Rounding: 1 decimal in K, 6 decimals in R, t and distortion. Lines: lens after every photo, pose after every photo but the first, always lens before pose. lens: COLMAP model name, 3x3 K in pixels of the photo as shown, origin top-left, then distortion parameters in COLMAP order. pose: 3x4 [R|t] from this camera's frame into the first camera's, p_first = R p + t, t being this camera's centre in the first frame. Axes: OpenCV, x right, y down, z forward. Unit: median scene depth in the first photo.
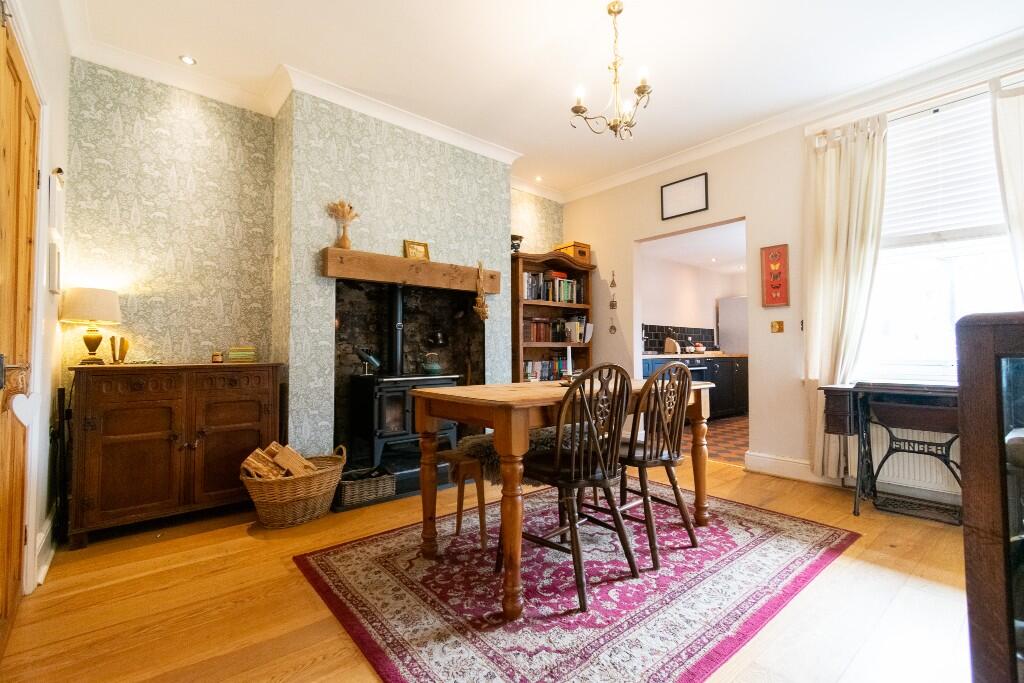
lens RADIAL K [[453.7, 0, 514.6], [0, 453.7, 335.7], [0, 0, 1]] dist [0.004869, -0.001918]
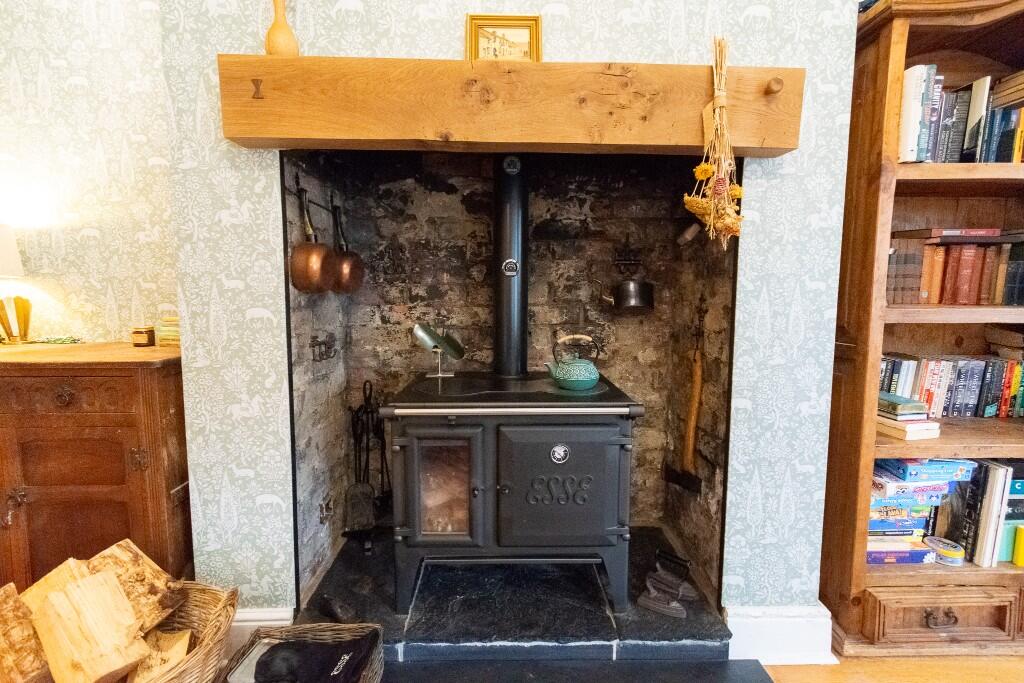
lens RADIAL K [[453.7, 0, 514.6], [0, 453.7, 336.8], [0, 0, 1]] dist [0.004869, -0.001918]
pose [[0.779710, 0.067170, -0.622527, 0.017477], [0.013137, 0.992256, 0.123517, -0.008841], [0.626002, -0.104485, 0.772790, 0.656205]]
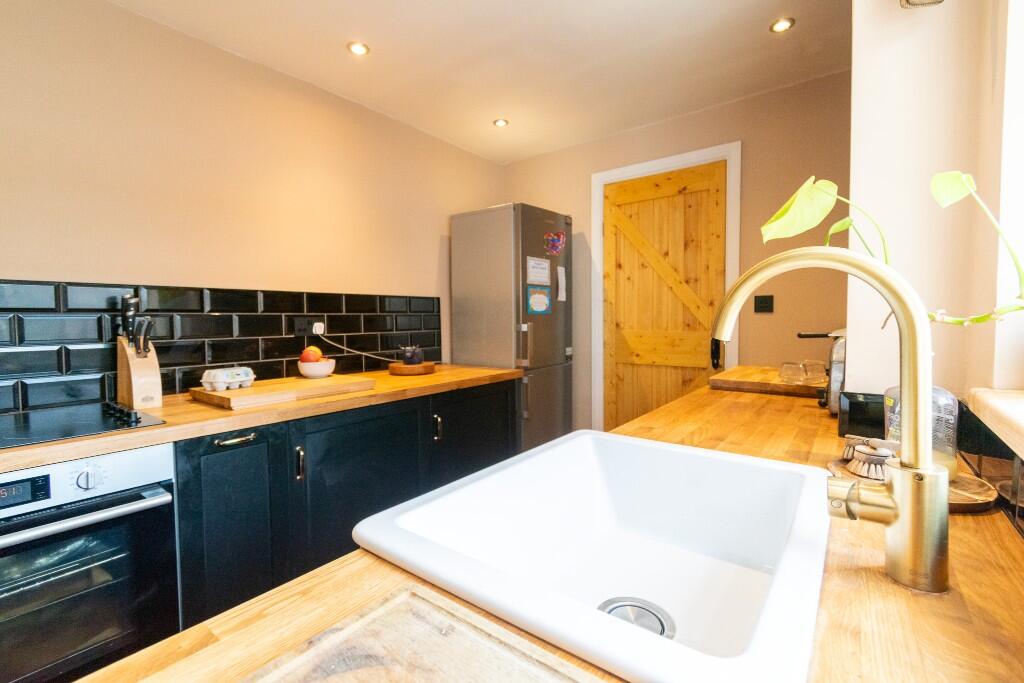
lens RADIAL K [[453.7, 0, 517.7], [0, 453.7, 338.5], [0, 0, 1]] dist [0.004869, -0.001918]
pose [[0.976975, -0.018006, 0.212593, 0.830137], [0.000086, 0.996466, 0.084002, -0.024155], [-0.213354, -0.082049, 0.973524, 1.221466]]
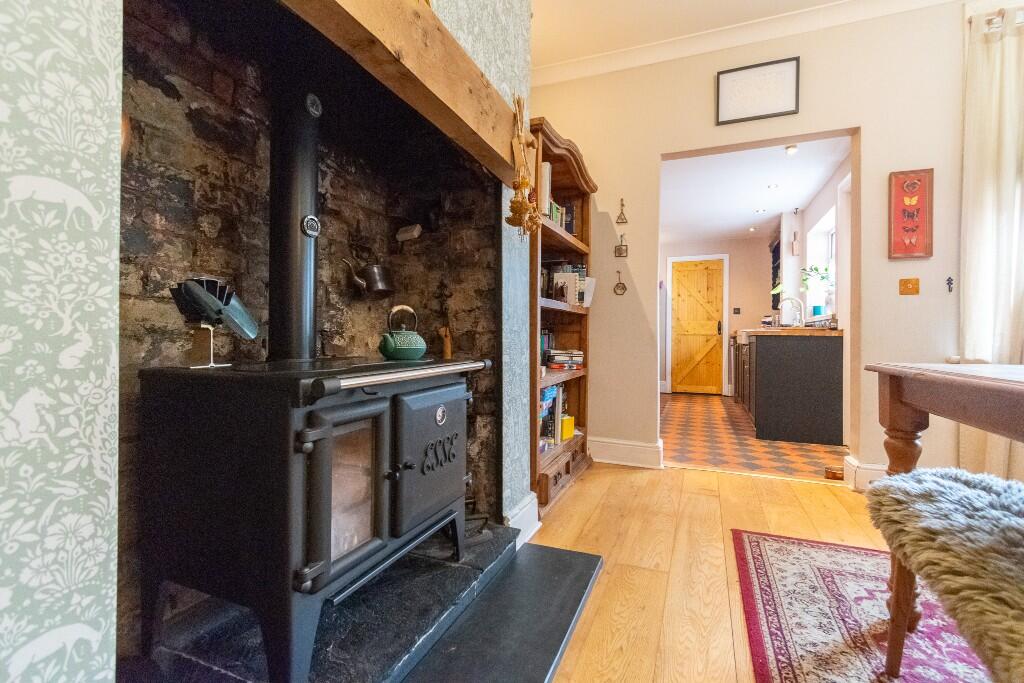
lens RADIAL K [[453.7, 0, 515.0], [0, 453.7, 337.1], [0, 0, 1]] dist [0.004869, -0.001918]
pose [[0.885154, 0.009223, 0.465207, -0.272374], [-0.026621, 0.999170, 0.030843, 0.049254], [-0.464536, -0.039685, 0.884664, 0.603443]]
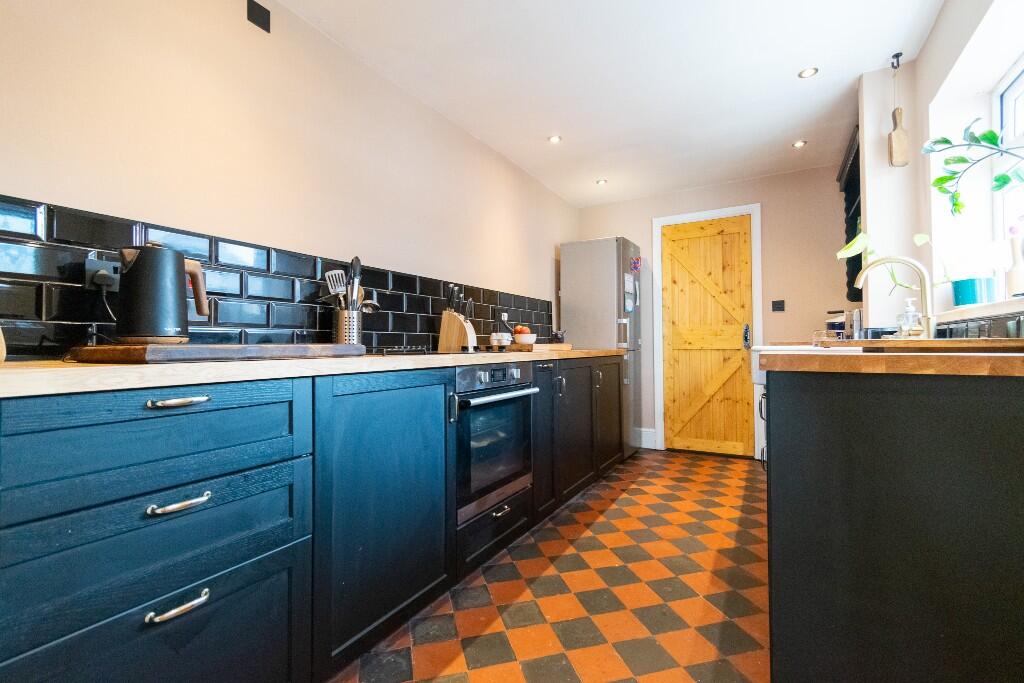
lens RADIAL K [[453.7, 0, 517.2], [0, 453.7, 337.9], [0, 0, 1]] dist [0.004869, -0.001918]
pose [[0.938403, 0.001421, 0.345541, 0.441187], [-0.007330, 0.999848, 0.015794, 0.037006], [-0.345466, -0.017354, 0.938271, 1.042922]]
